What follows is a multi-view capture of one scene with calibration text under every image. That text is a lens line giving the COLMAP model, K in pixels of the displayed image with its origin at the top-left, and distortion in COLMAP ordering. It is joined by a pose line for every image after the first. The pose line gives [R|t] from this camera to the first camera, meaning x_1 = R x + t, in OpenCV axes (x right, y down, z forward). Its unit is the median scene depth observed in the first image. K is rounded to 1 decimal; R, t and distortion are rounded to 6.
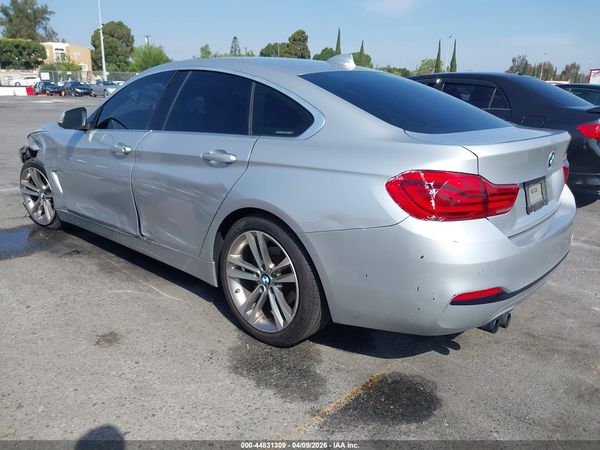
lens RADIAL K [[467.1, 0, 299.3], [0, 467.1, 225.3], [0, 0, 1]] dist [0.030187, -0.058817]
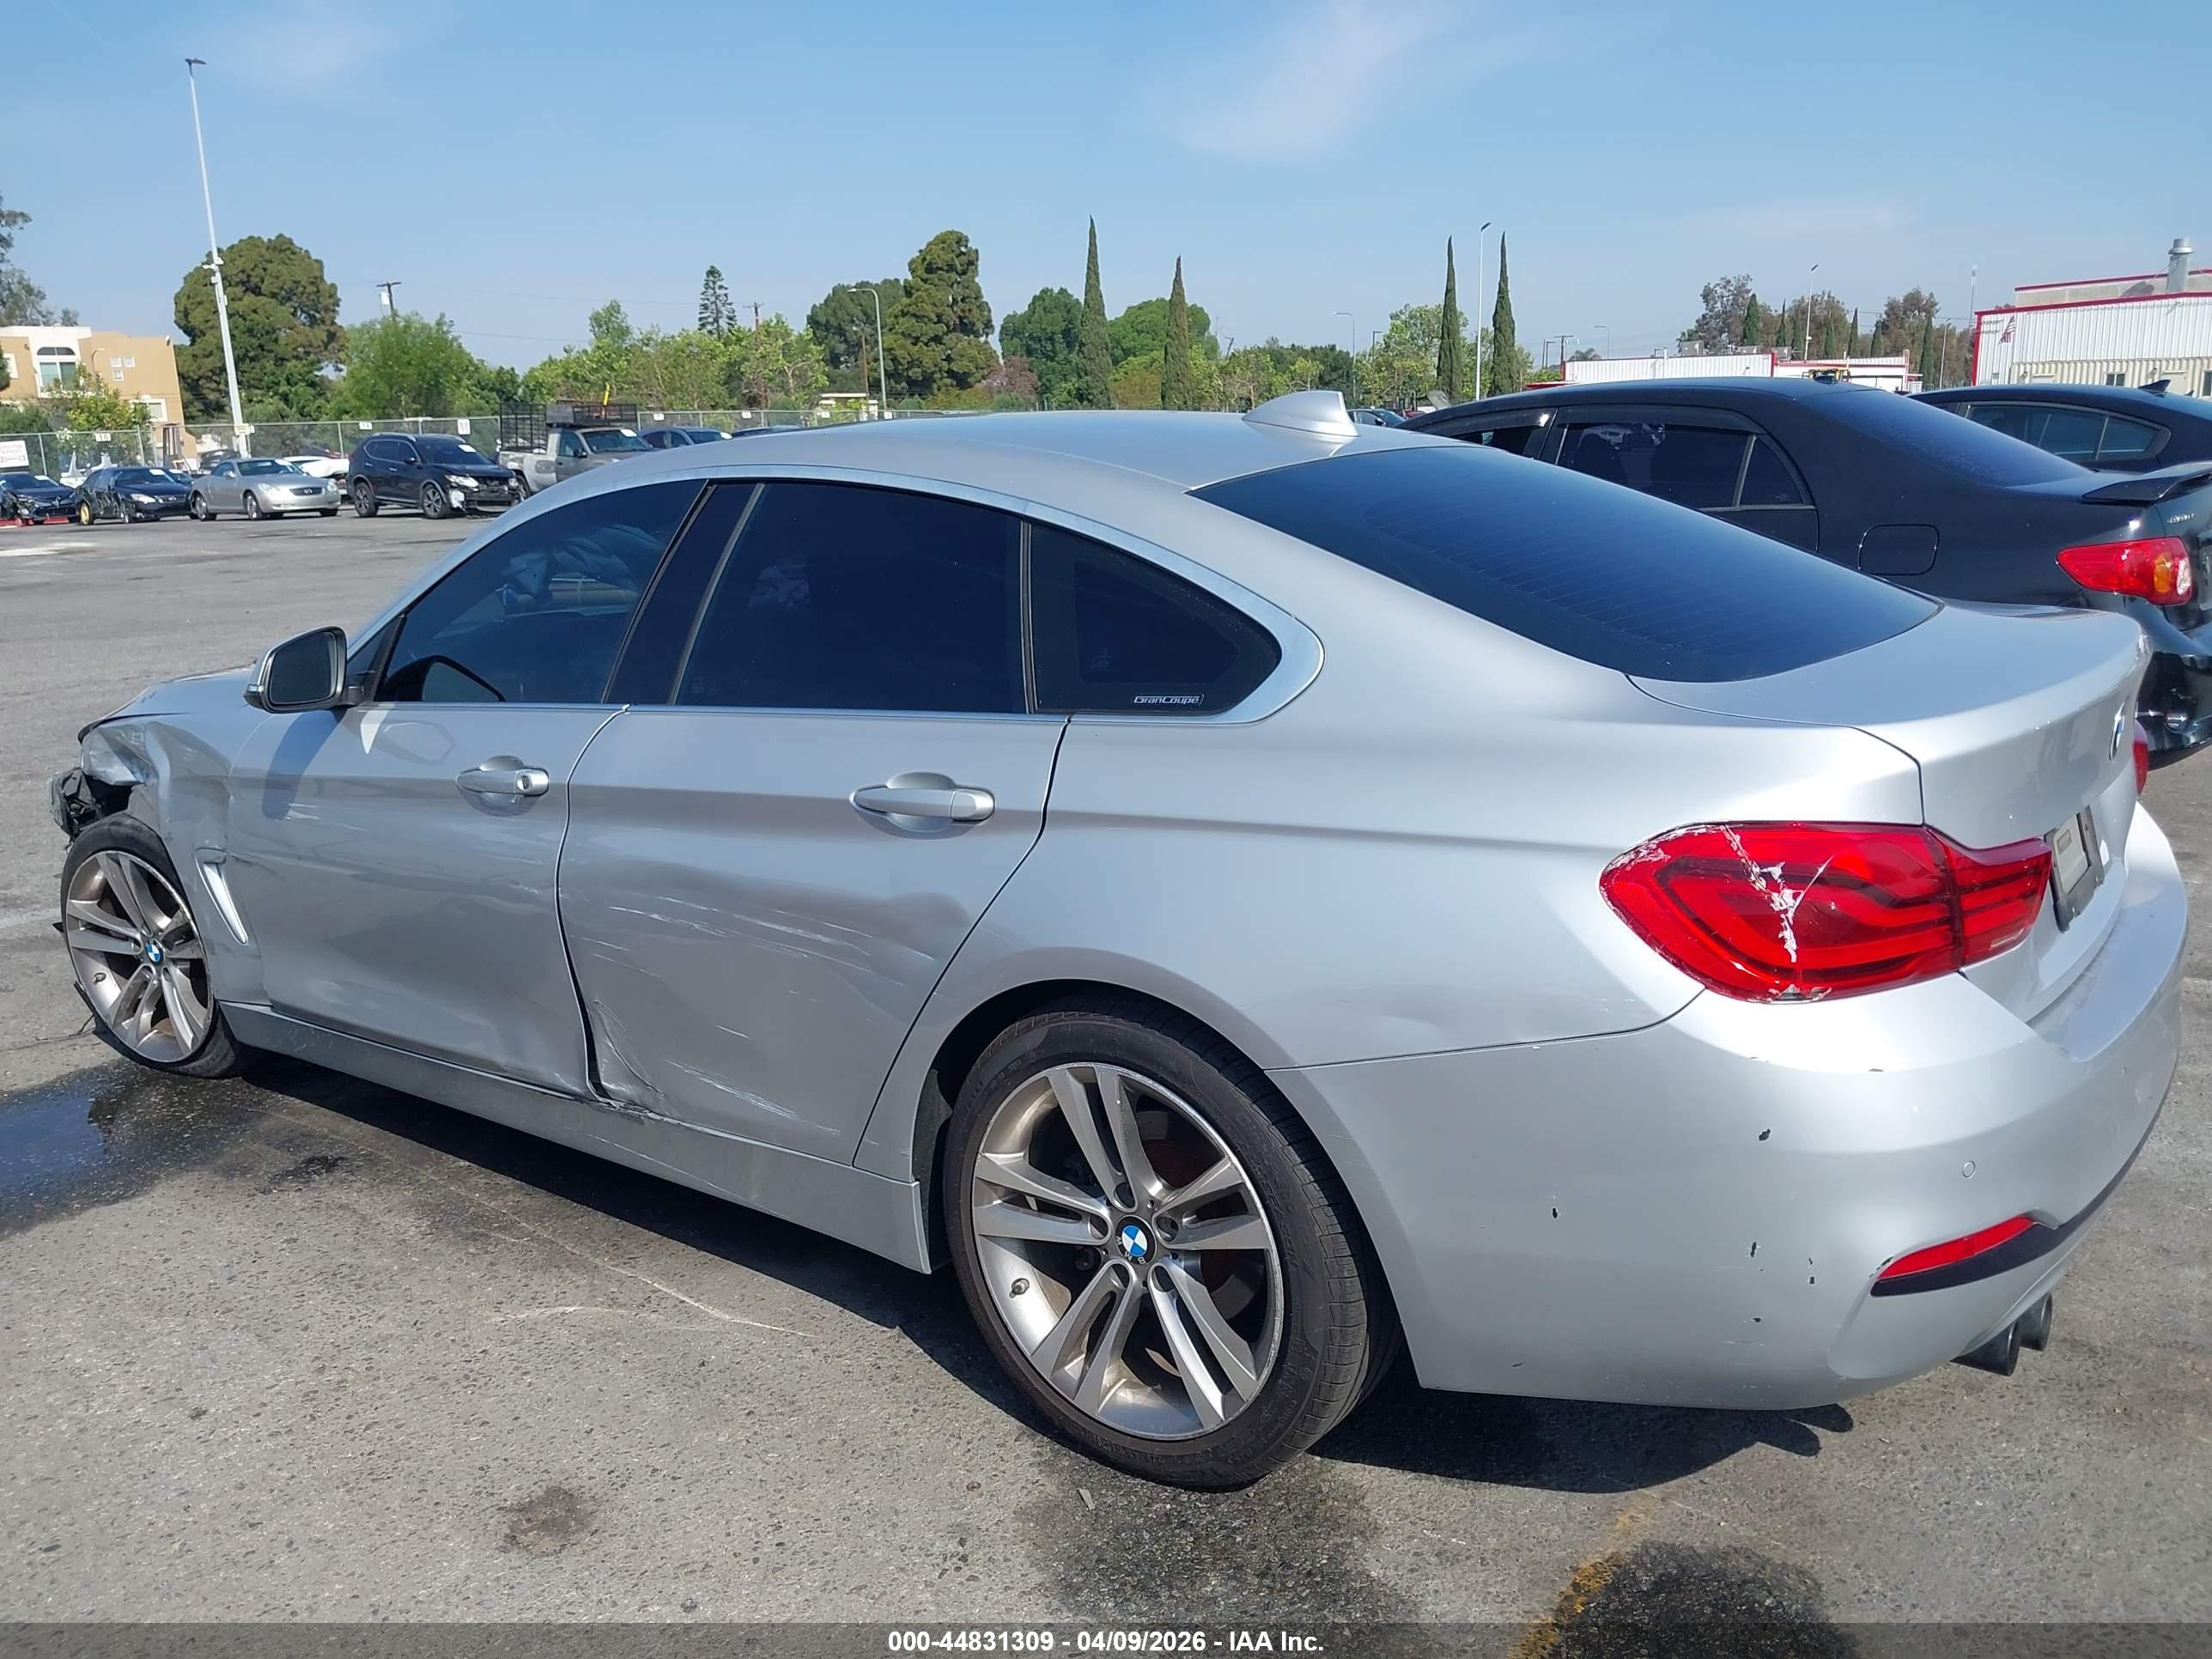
lens RADIAL K [[1715.8, 0, 1106.0], [0, 1715.8, 829.5], [0, 0, 1]] dist [0.003946, -0.006111]
pose [[0.994873, -0.077214, 0.065306, -0.133748], [0.080860, 0.995198, -0.055153, -0.065732], [-0.060734, 0.060151, 0.996340, -0.001533]]
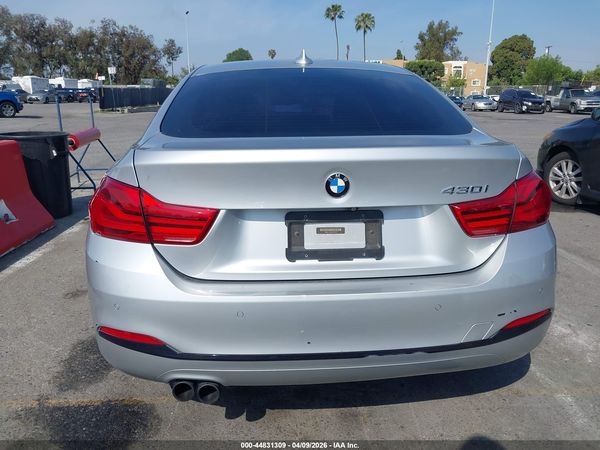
lens RADIAL K [[465.4, 0, 300.0], [0, 465.4, 225.0], [0, 0, 1]] dist [0.003946, -0.006111]
pose [[0.732094, 0.158250, -0.662568, 0.860581], [-0.175875, 0.983575, 0.040589, -0.096689], [0.658108, 0.086814, 0.747901, 0.457439]]
